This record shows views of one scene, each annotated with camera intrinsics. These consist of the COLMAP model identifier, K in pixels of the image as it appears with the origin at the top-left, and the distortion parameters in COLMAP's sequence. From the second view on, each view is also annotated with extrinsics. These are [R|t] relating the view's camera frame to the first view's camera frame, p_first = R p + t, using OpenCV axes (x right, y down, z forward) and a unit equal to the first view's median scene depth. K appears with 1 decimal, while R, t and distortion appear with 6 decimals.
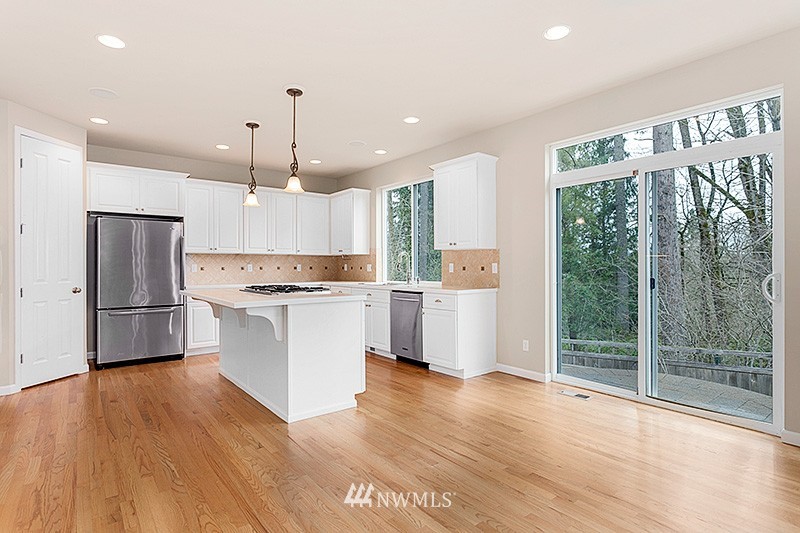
lens RADIAL K [[410.8, 0, 397.1], [0, 410.8, 265.9], [0, 0, 1]] dist [0.000980, 0.001084]
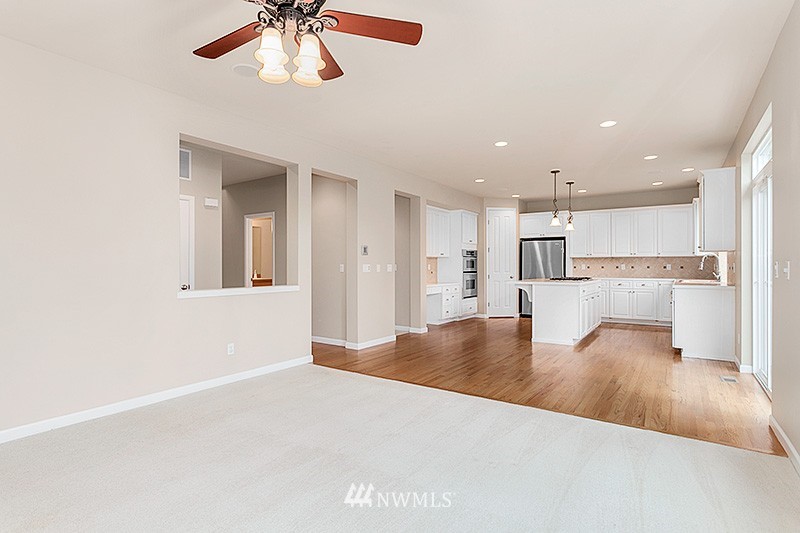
lens RADIAL K [[410.8, 0, 399.2], [0, 410.8, 266.0], [0, 0, 1]] dist [0.000980, 0.001084]
pose [[0.310992, -0.001489, -0.950411, 0.797932], [-0.001394, 0.999997, -0.002023, 0.006174], [0.950411, 0.001954, 0.310989, -0.156512]]
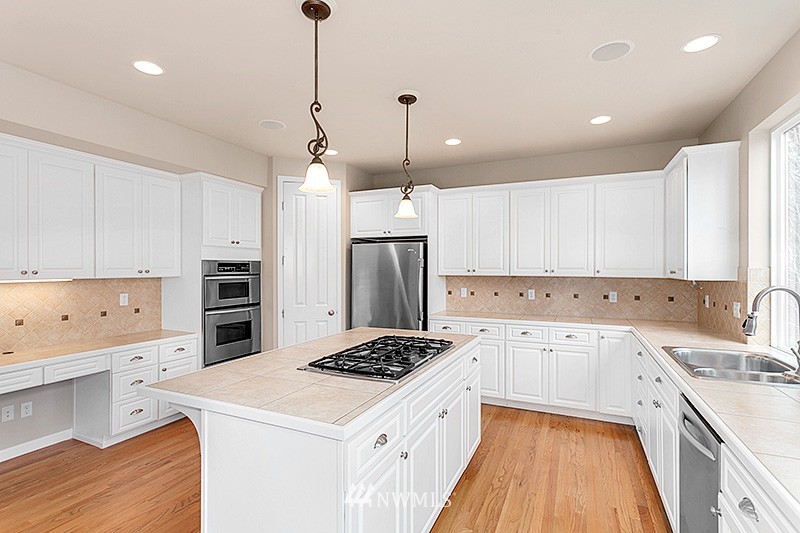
lens RADIAL K [[386.7, 0, 401.6], [0, 386.7, 268.0], [0, 0, 1]] dist [0.012082, 0.000099]
pose [[0.465132, 0.001927, -0.885239, 0.163931], [-0.003883, 0.999992, 0.000136, -0.046298], [0.885233, 0.003374, 0.465136, 0.525150]]
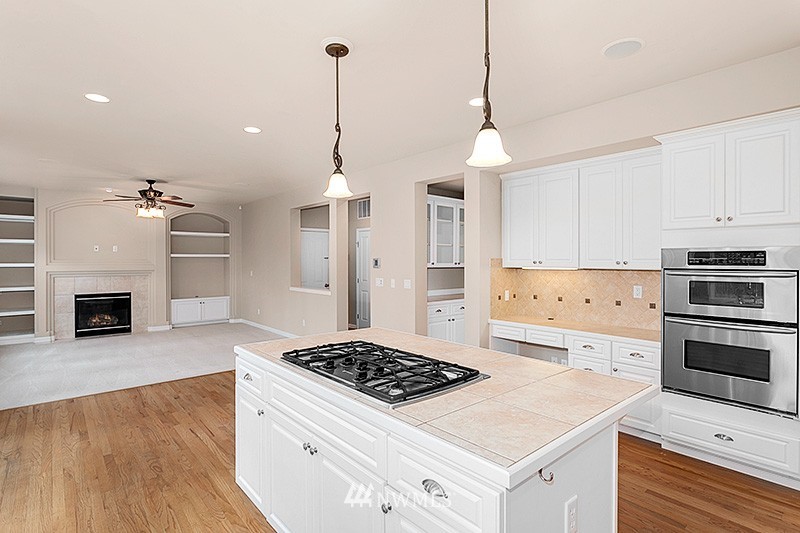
lens RADIAL K [[410.8, 0, 400.0], [0, 410.8, 262.3], [0, 0, 1]] dist [0.000980, 0.001084]
pose [[-0.998789, 0.002681, -0.049130, -0.204698], [0.002072, 0.999921, 0.012430, -0.048296], [0.049160, 0.012313, -0.998715, 1.044332]]
